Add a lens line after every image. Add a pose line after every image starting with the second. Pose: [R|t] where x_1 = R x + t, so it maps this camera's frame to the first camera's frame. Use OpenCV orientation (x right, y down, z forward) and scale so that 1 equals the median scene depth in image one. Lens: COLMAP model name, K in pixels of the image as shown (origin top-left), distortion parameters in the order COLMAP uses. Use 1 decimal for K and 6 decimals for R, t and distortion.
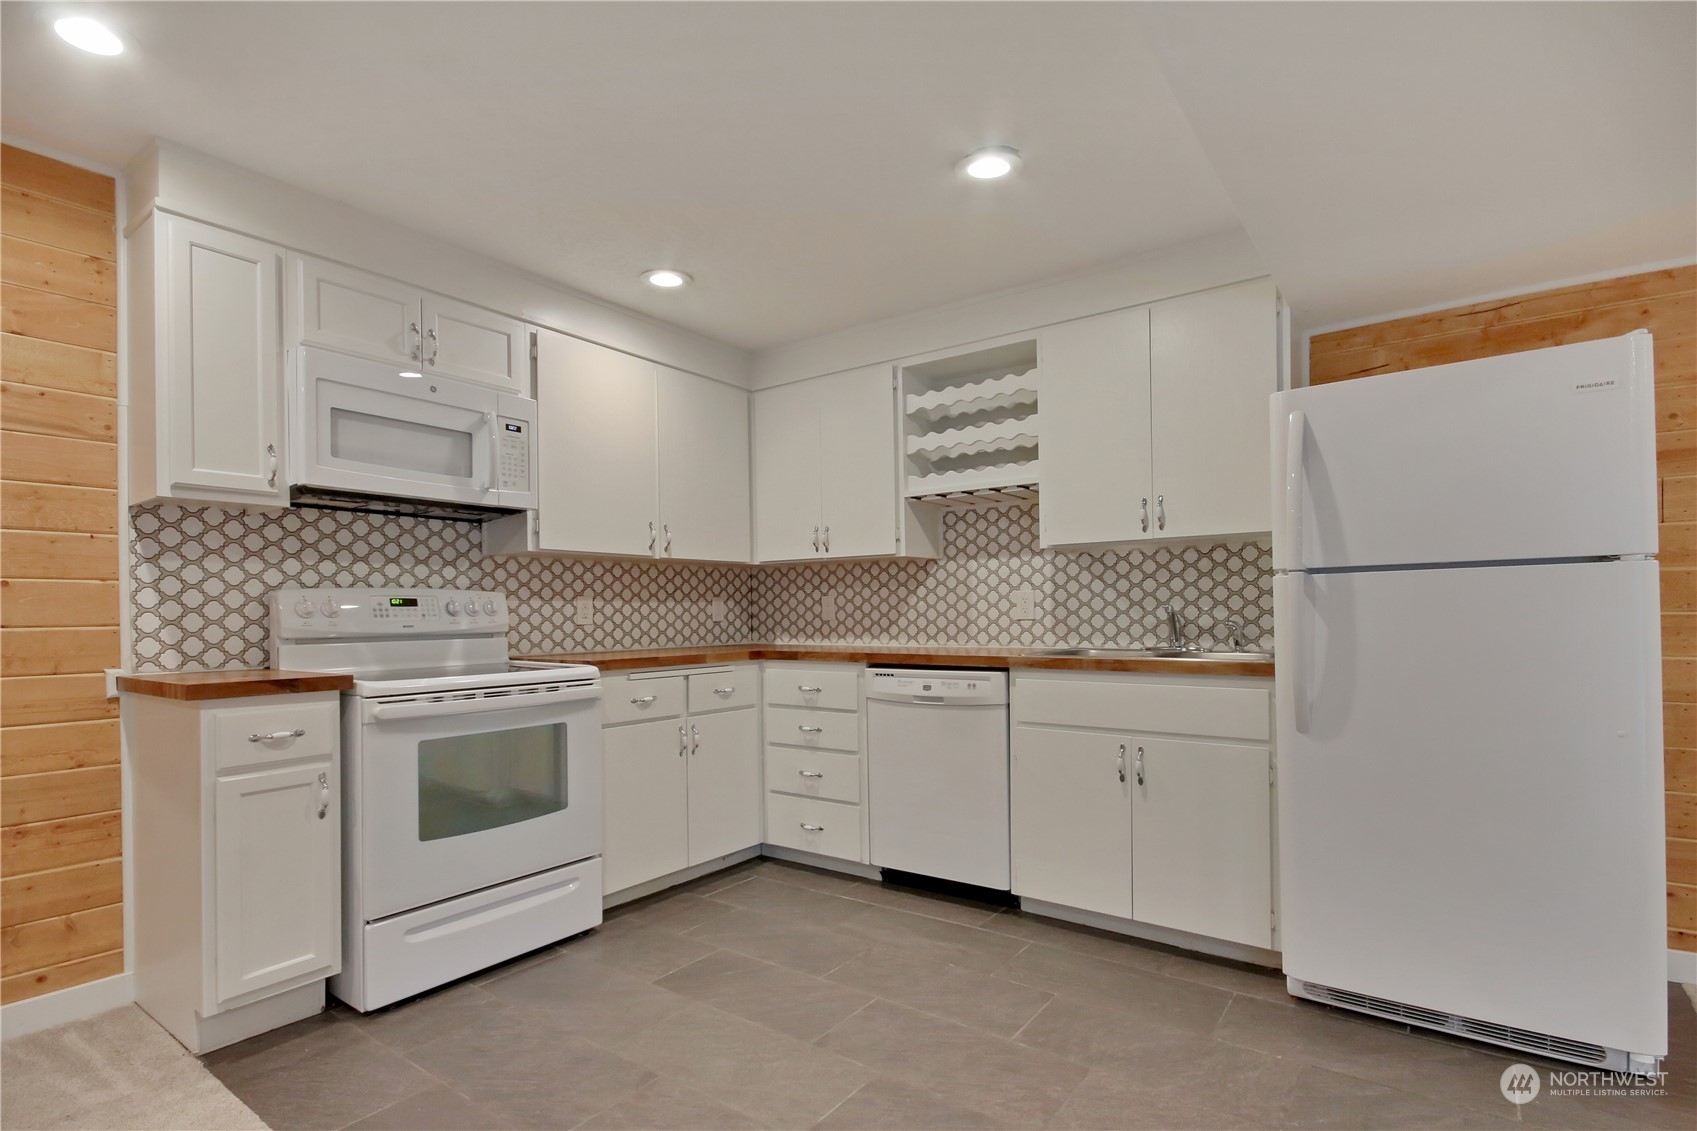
lens RADIAL K [[842.1, 0, 847.4], [0, 842.1, 592.6], [0, 0, 1]] dist [0.017146, 0.000087]
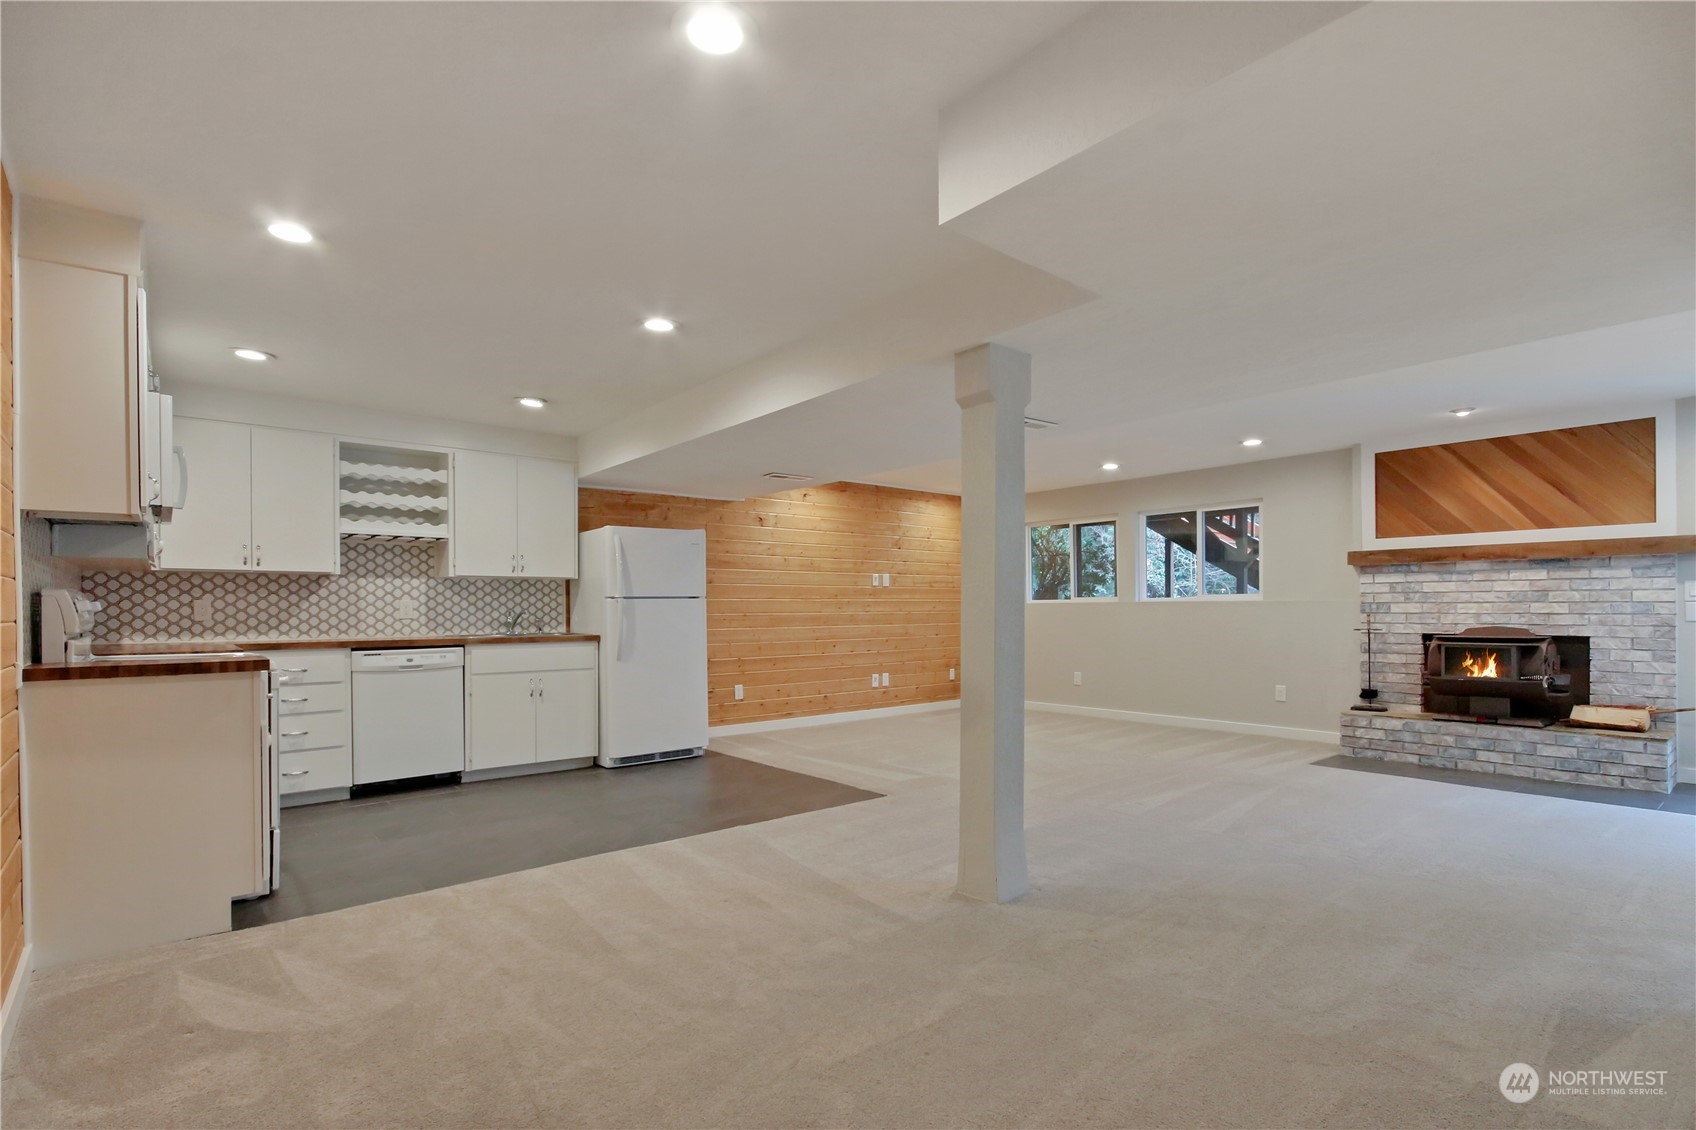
lens RADIAL K [[810.1, 0, 845.3], [0, 810.1, 611.3], [0, 0, 1]] dist [-0.000211, 0.000041]
pose [[0.240871, 0.008127, 0.970523, -1.074229], [-0.020145, 0.999791, -0.003373, 0.007004], [-0.970348, -0.018738, 0.240985, -0.158548]]
